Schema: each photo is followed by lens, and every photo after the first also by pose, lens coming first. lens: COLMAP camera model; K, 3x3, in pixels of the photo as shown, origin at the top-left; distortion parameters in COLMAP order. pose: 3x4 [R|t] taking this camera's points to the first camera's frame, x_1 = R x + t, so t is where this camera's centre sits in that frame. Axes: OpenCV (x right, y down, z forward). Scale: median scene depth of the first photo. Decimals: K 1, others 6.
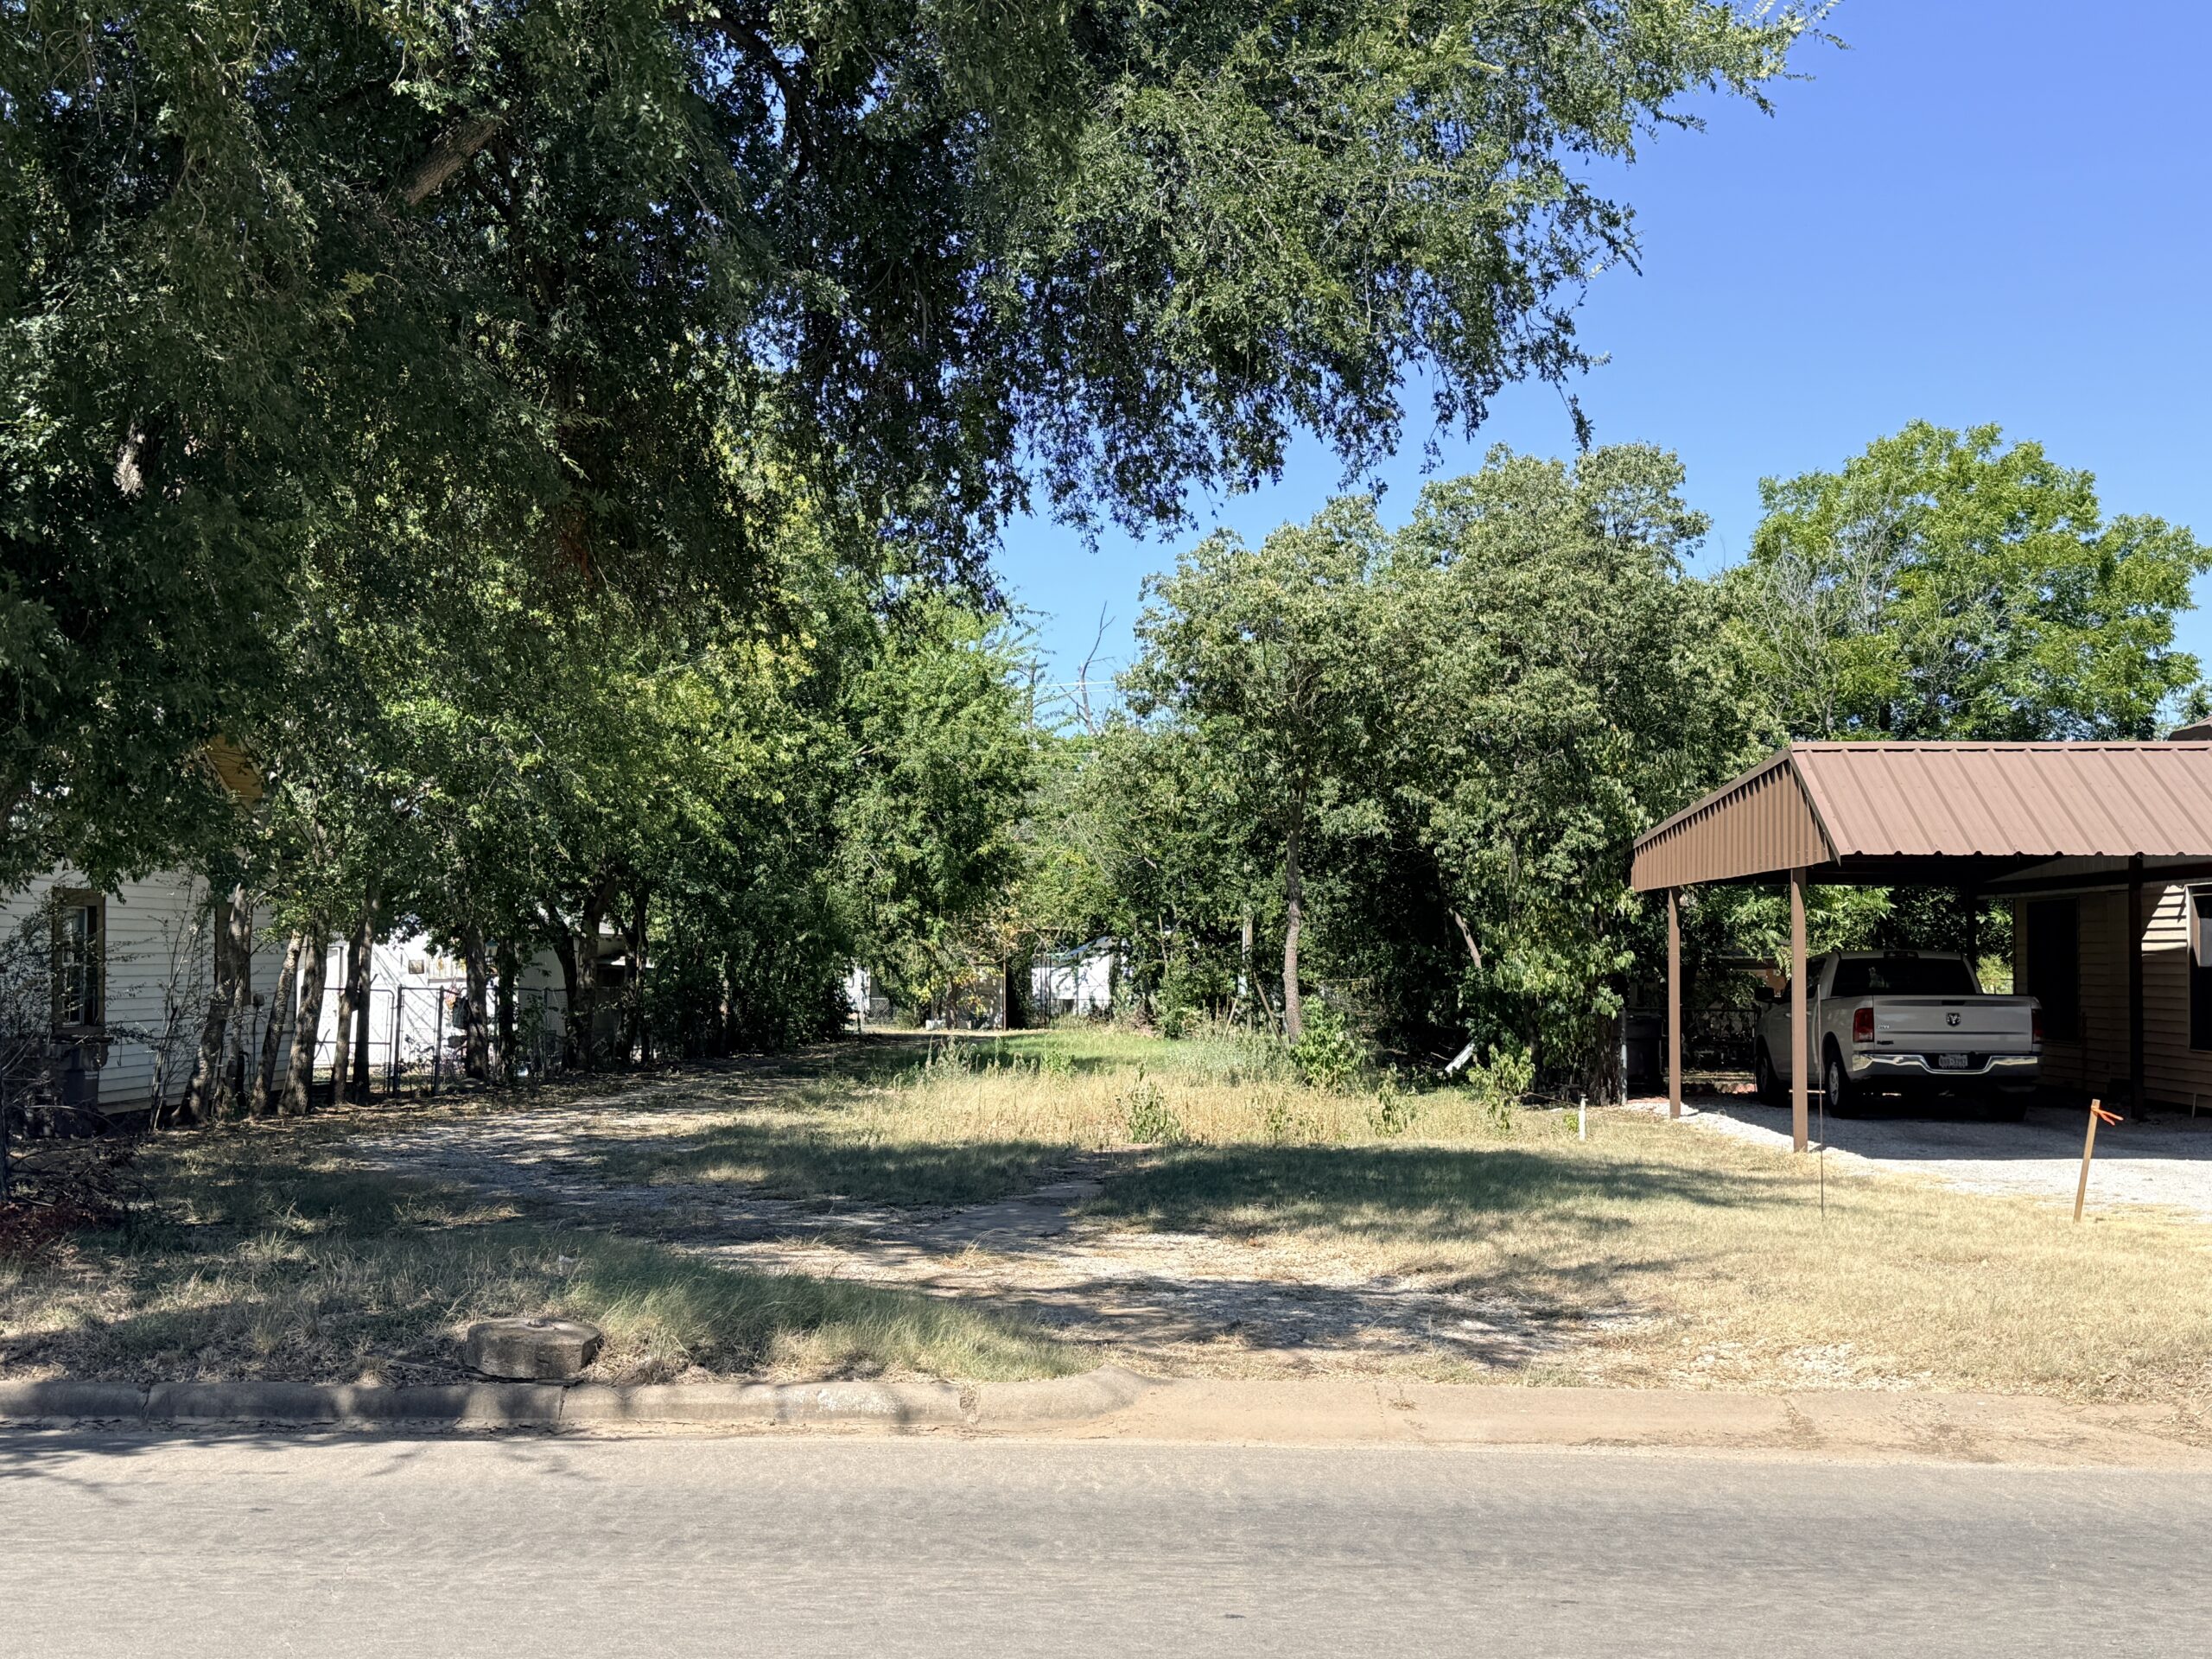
lens RADIAL K [[2550.2, 0, 1106.0], [0, 2550.2, 829.5], [0, 0, 1]] dist [0.125332, -0.136241]
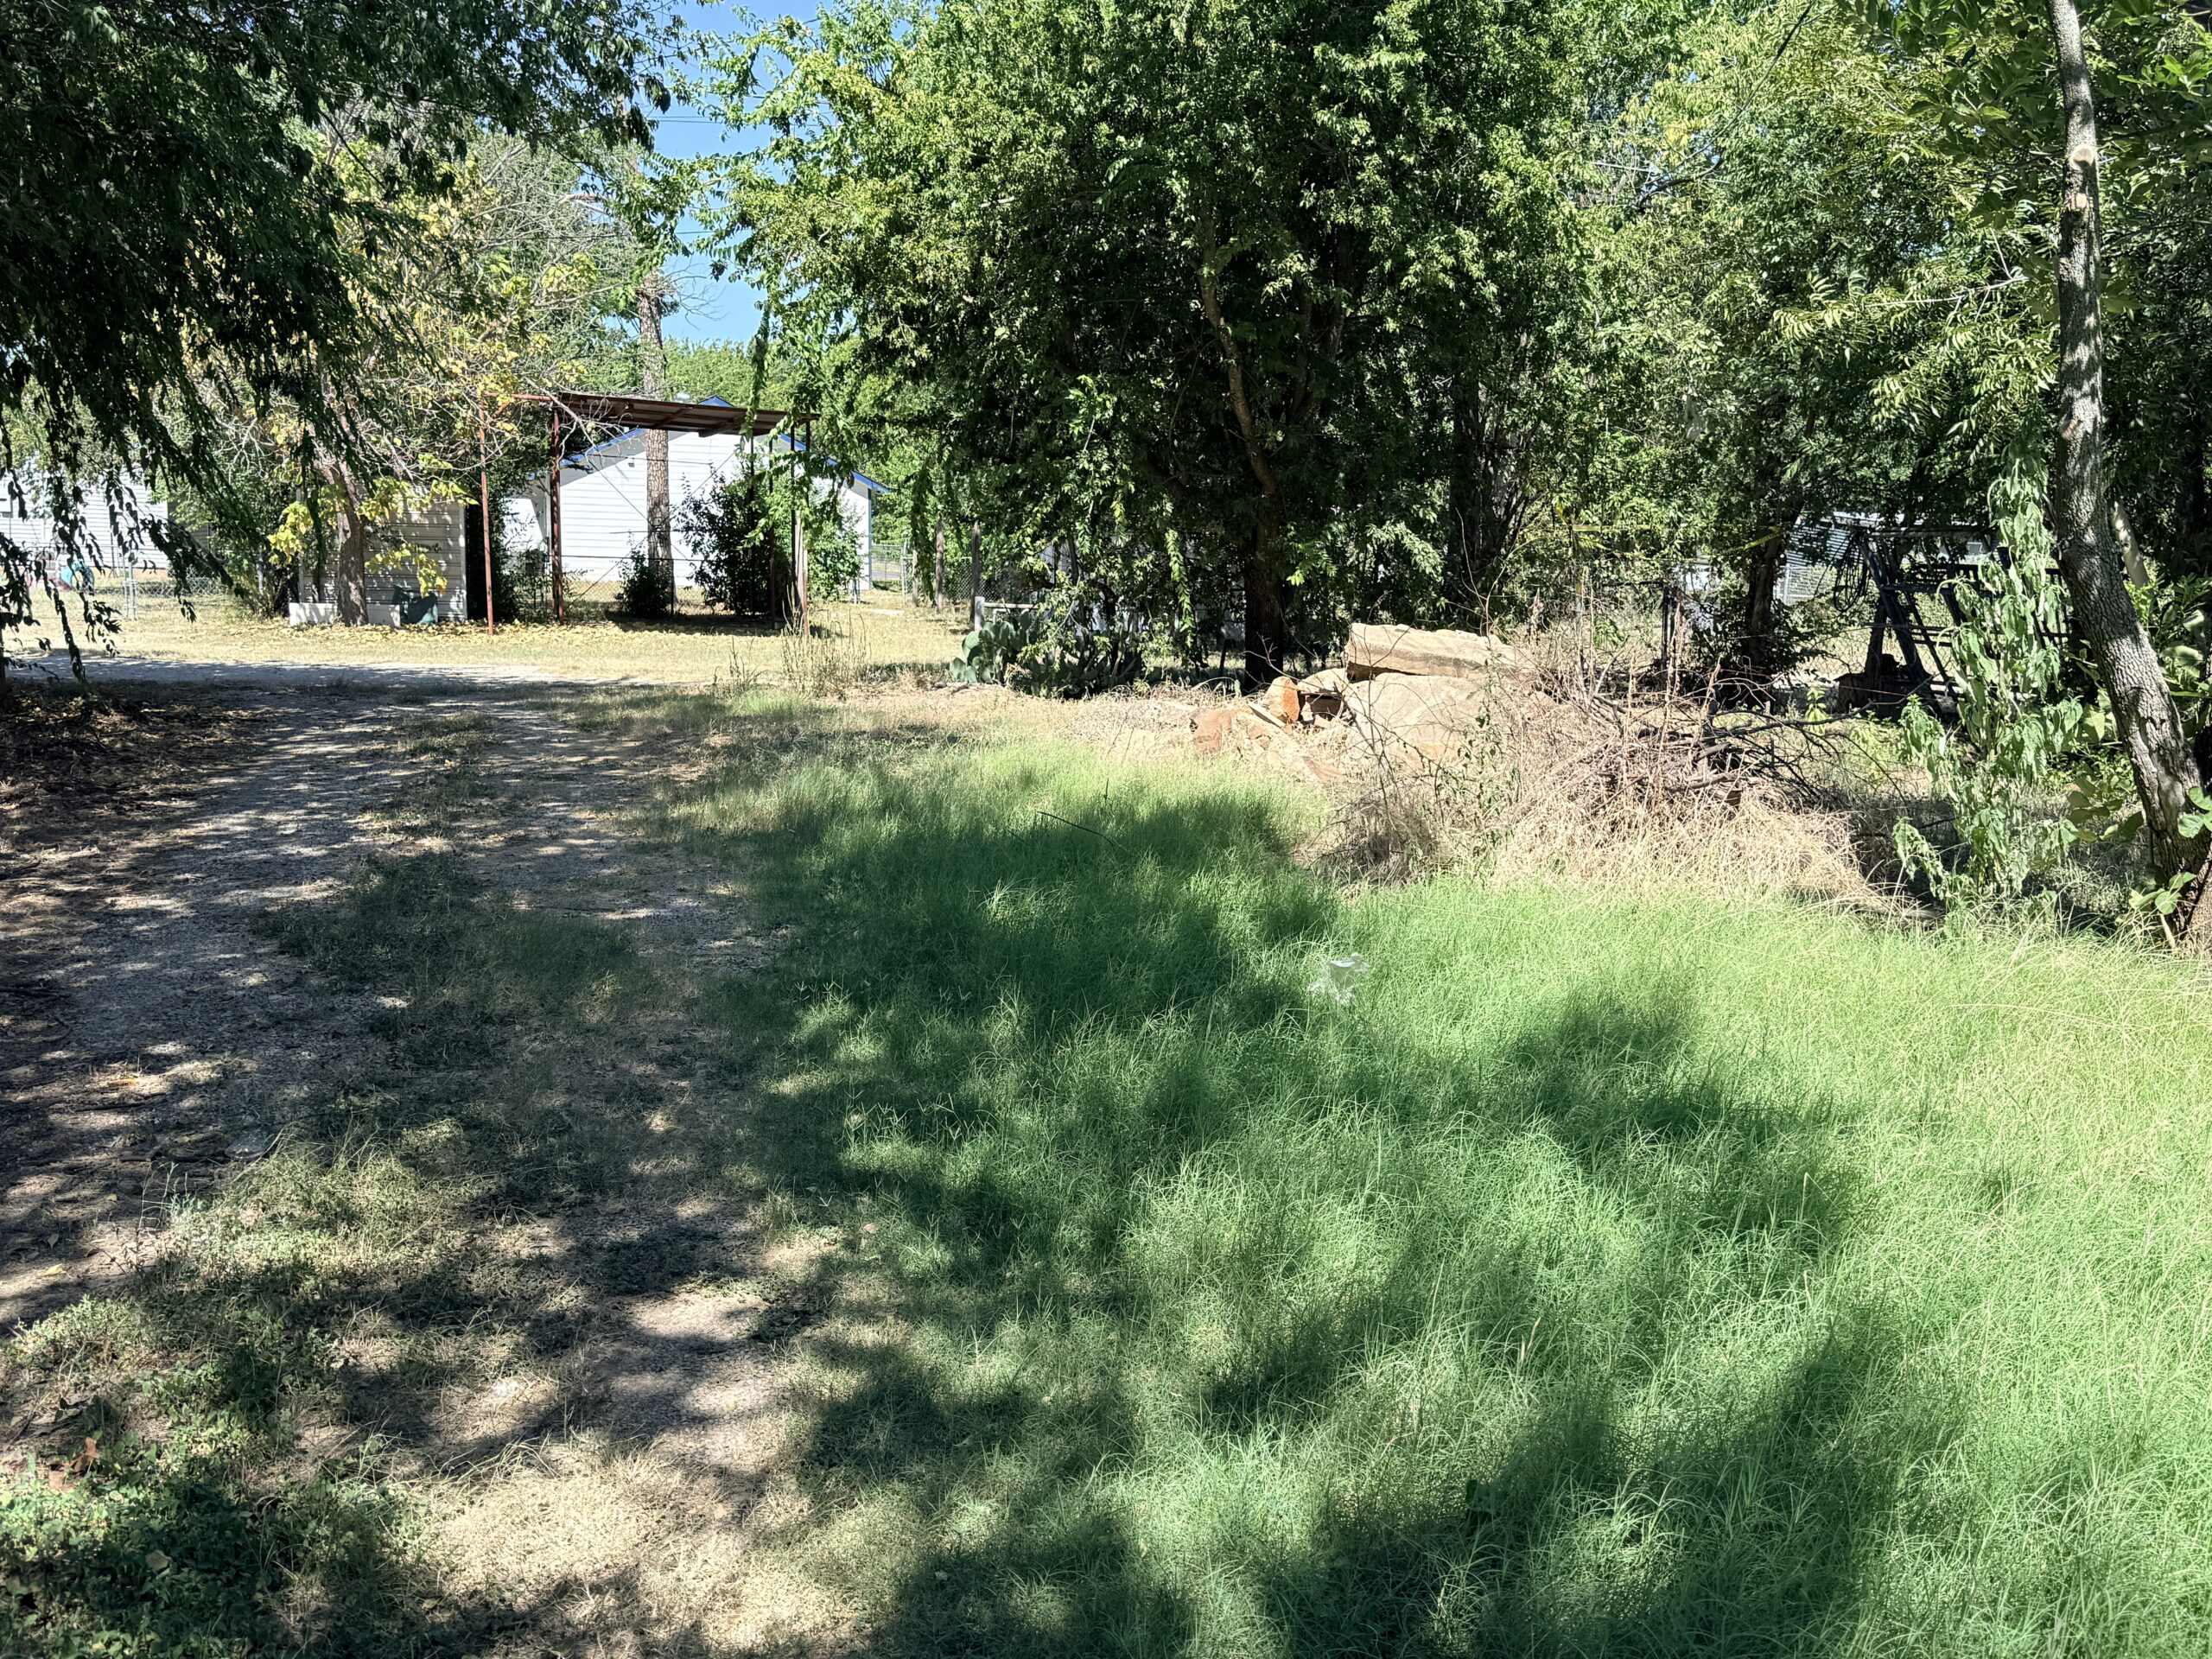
lens RADIAL K [[2095.7, 0, 1115.4], [0, 2095.7, 849.0], [0, 0, 1]] dist [0.233333, -0.581976]
pose [[0.954576, -0.032005, 0.296243, -0.118029], [-0.030116, 0.978760, 0.202784, 0.096825], [-0.296441, -0.202494, 0.933338, 1.569617]]
